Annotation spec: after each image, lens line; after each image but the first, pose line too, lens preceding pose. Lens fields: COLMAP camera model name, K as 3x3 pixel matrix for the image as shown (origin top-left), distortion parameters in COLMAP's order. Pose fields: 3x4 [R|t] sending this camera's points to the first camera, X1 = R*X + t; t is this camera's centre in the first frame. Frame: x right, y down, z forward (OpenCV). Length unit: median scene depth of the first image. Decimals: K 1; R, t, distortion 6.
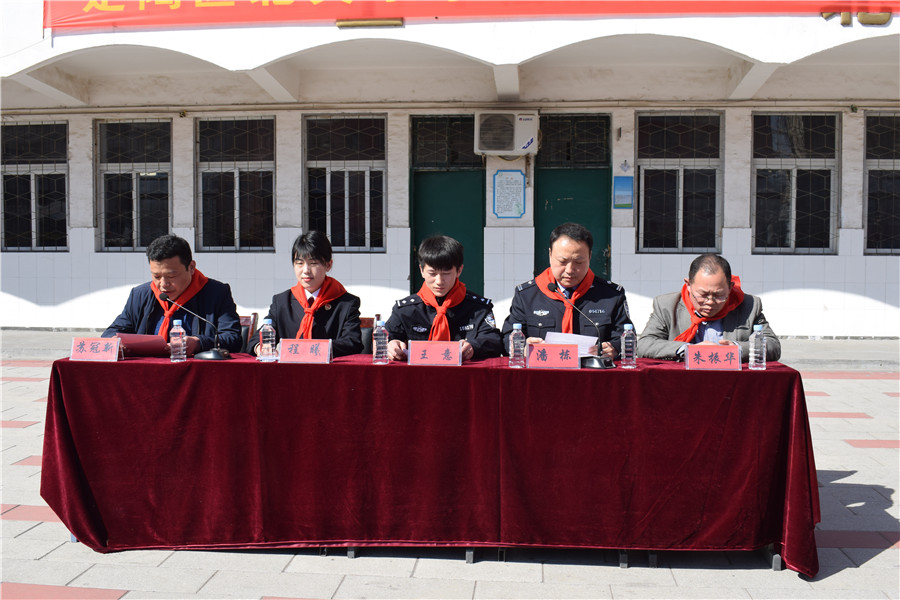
lens RADIAL K [[898.2, 0, 445.2], [0, 898.2, 294.7], [0, 0, 1]] dist [-0.076407, 0.000000]
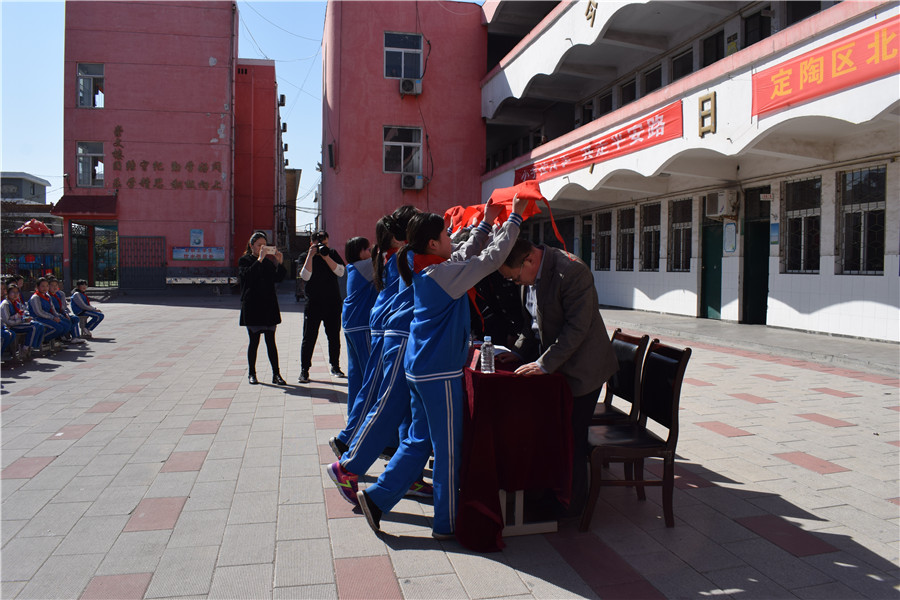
lens RADIAL K [[694.8, 0, 450.5], [0, 694.8, 306.0], [0, 0, 1]] dist [-0.095193, 0.015447]
pose [[0.300147, 0.050692, -0.952545, 0.395764], [-0.057459, 0.997734, 0.034991, -0.004810], [0.952161, 0.044229, 0.302380, 0.180520]]
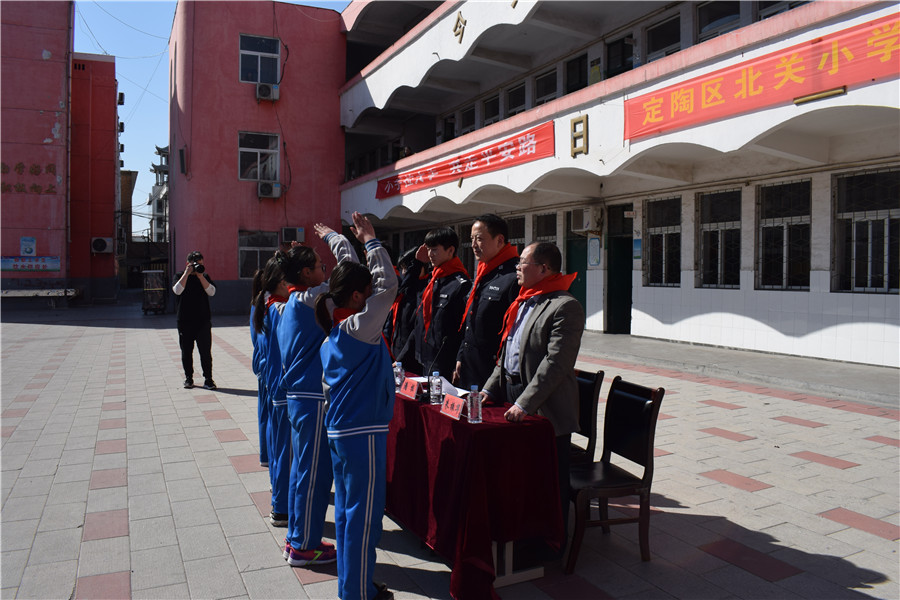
lens RADIAL K [[694.8, 0, 447.6], [0, 694.8, 302.6], [0, 0, 1]] dist [-0.095193, 0.015447]
pose [[0.503021, 0.034424, -0.863588, 0.360475], [-0.048422, 0.998759, 0.011608, -0.019695], [0.862917, 0.035978, 0.504064, 0.128382]]
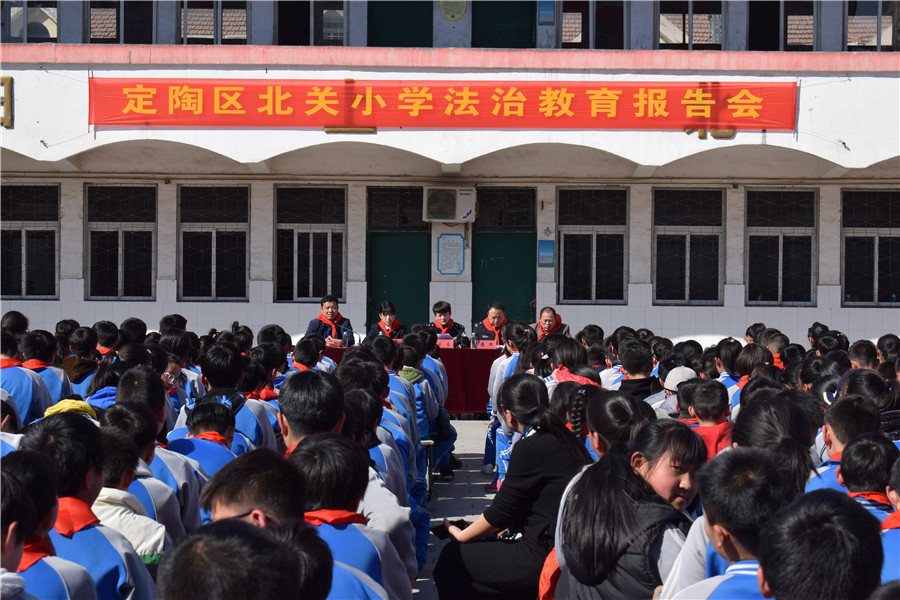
lens RADIAL K [[1853.4, 0, 449.8], [0, 1853.4, 298.7], [0, 0, 1]] dist [-0.080289, 0.000000]
pose [[0.995289, 0.004693, 0.096839, -0.167865], [-0.000615, 0.999113, -0.042100, 0.050205], [-0.096950, 0.041843, 0.994409, -1.440783]]
